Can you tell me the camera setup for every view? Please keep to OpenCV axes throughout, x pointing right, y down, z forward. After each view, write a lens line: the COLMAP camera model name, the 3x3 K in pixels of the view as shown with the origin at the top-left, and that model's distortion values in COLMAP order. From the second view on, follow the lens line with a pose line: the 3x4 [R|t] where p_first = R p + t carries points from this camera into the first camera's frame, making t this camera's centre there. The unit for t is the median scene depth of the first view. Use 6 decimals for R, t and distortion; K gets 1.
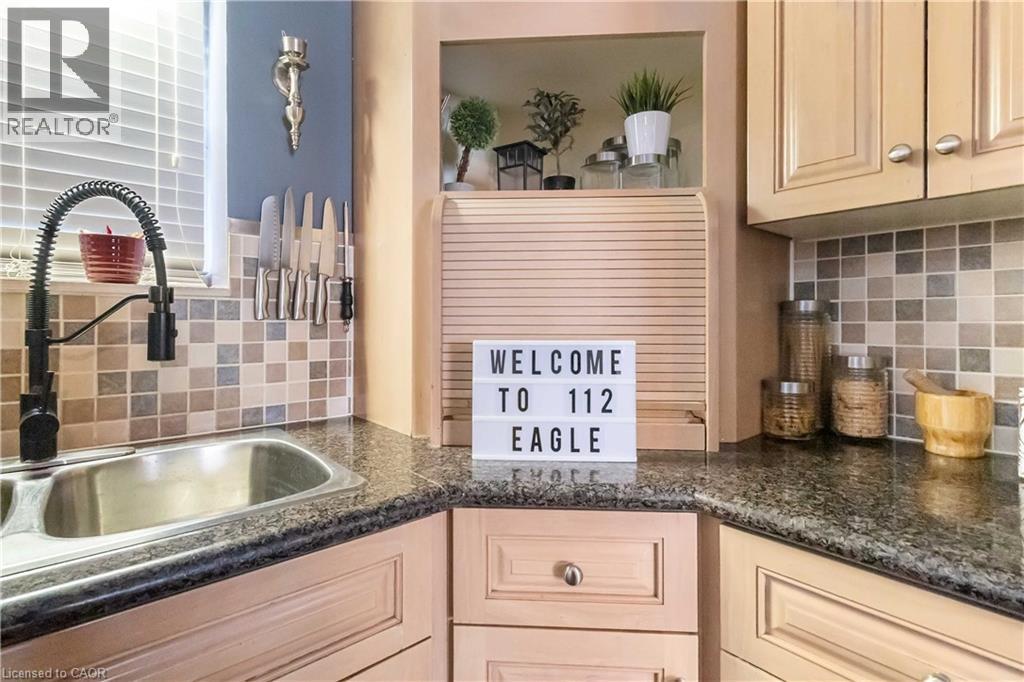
lens RADIAL K [[489.3, 0, 517.4], [0, 489.3, 317.6], [0, 0, 1]] dist [0.012166, 0.000325]
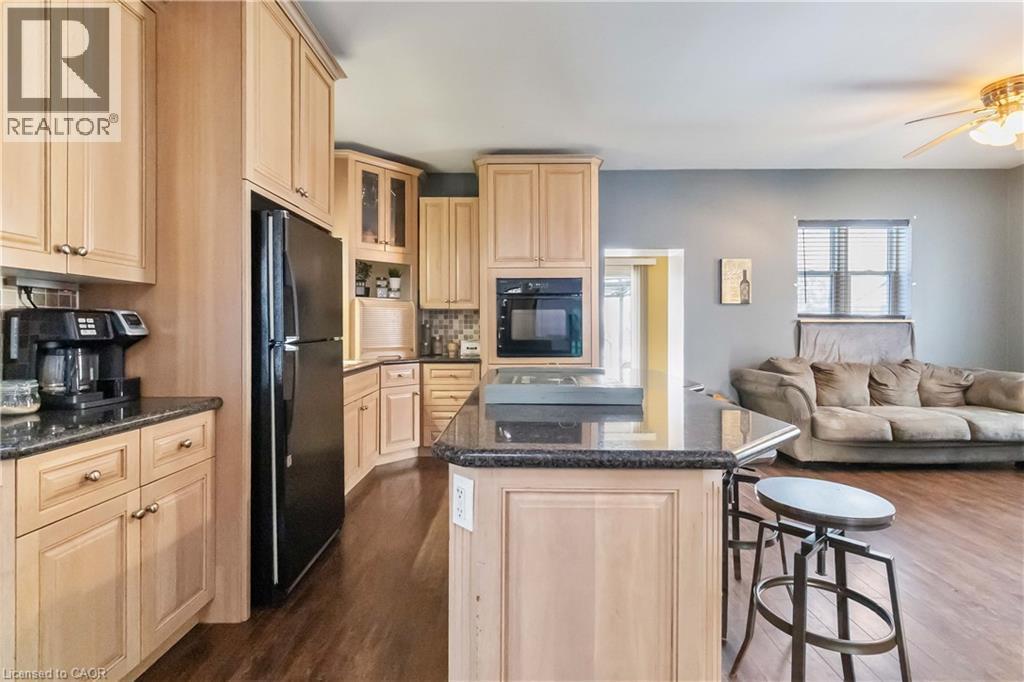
lens RADIAL K [[480.1, 0, 515.3], [0, 480.1, 327.0], [0, 0, 1]] dist [0.000355, -0.000250]
pose [[0.660171, 0.000941, 0.751115, -2.221191], [-0.010832, 0.999907, 0.008268, -0.061135], [-0.751038, -0.013594, 0.660120, -2.536138]]
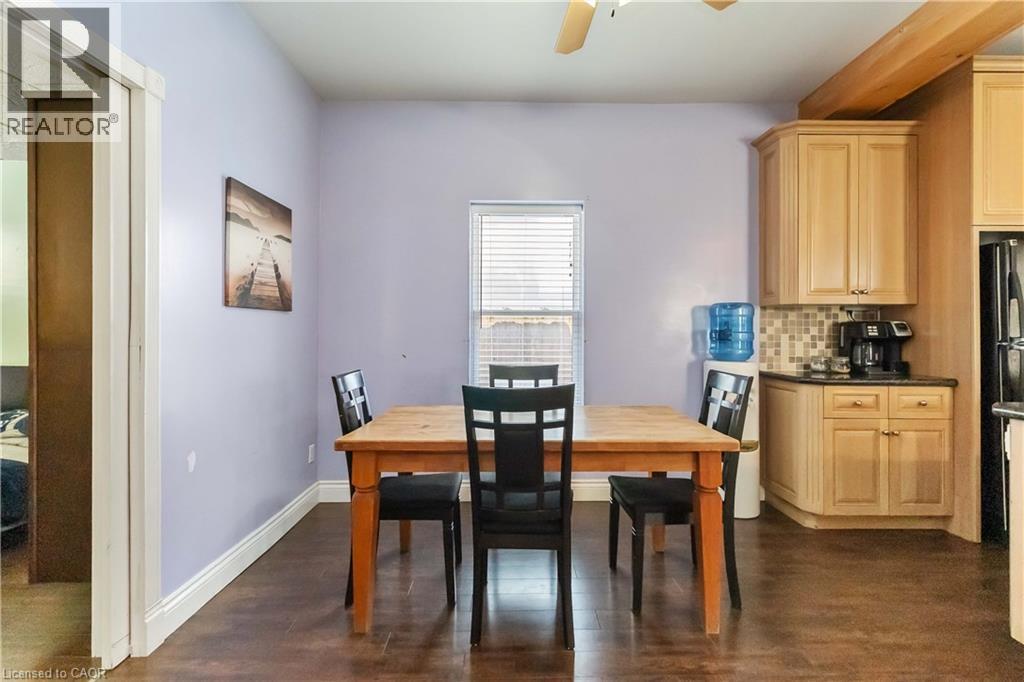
lens RADIAL K [[469.2, 0, 514.7], [0, 469.2, 332.5], [0, 0, 1]] dist [-0.011057, -0.000099]
pose [[0.757253, 0.000478, -0.653121, -1.772751], [0.007759, 0.999923, 0.009727, -0.068127], [0.653075, -0.012434, 0.757191, -3.975858]]
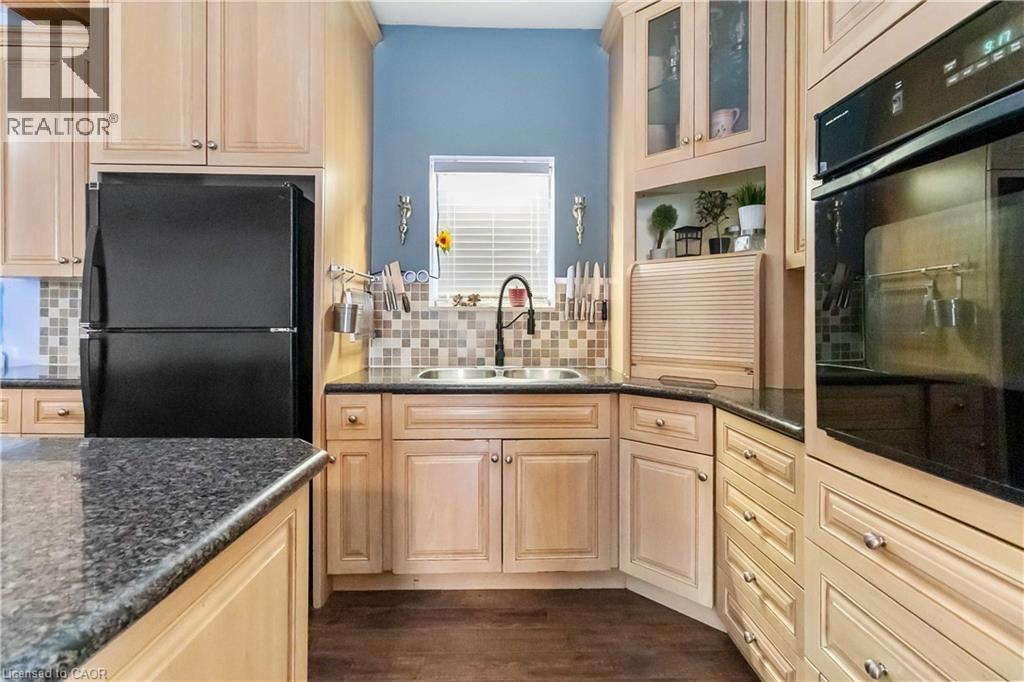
lens RADIAL K [[480.1, 0, 515.3], [0, 480.1, 327.0], [0, 0, 1]] dist [0.000355, -0.000250]
pose [[0.773772, 0.012370, -0.633344, 0.783850], [0.001793, 0.999763, 0.021717, -0.015332], [0.633462, -0.017940, 0.773566, -0.979956]]
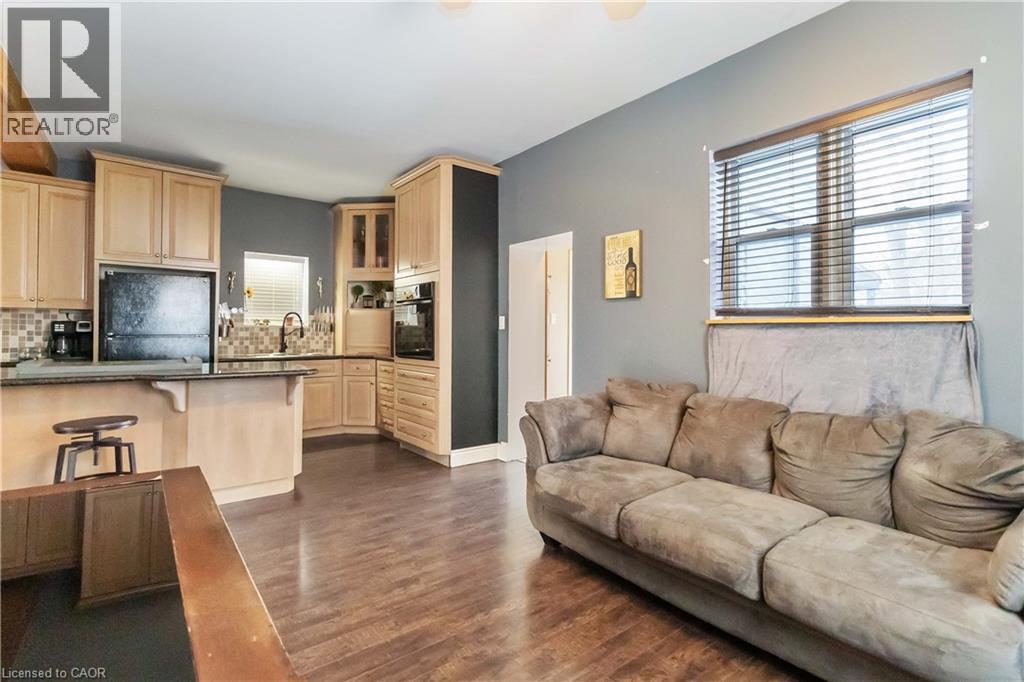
lens RADIAL K [[480.1, 0, 515.3], [0, 480.1, 327.0], [0, 0, 1]] dist [0.000355, -0.000250]
pose [[0.998912, 0.007494, -0.046037, 1.960285], [-0.007419, 0.999971, 0.001799, -0.077507], [0.046050, -0.001456, 0.998938, -4.246448]]
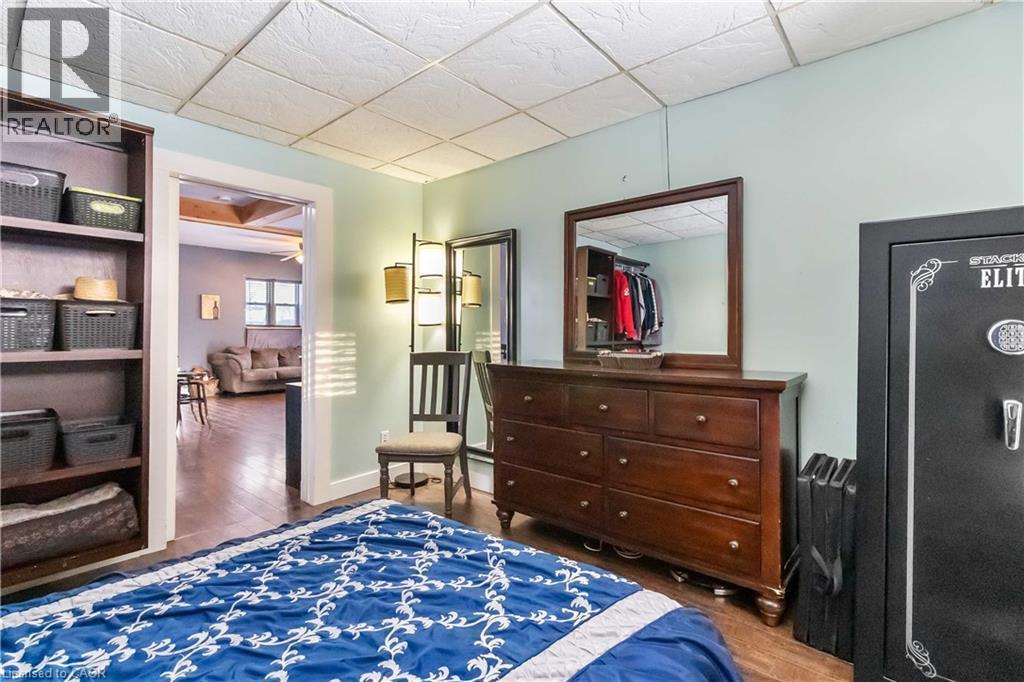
lens RADIAL K [[480.1, 0, 515.3], [0, 480.1, 327.0], [0, 0, 1]] dist [0.000355, -0.000250]
pose [[-0.149592, 0.009416, 0.988703, -6.637775], [-0.009896, 0.999890, -0.011020, -0.084035], [-0.988698, -0.011433, -0.149483, -5.159426]]
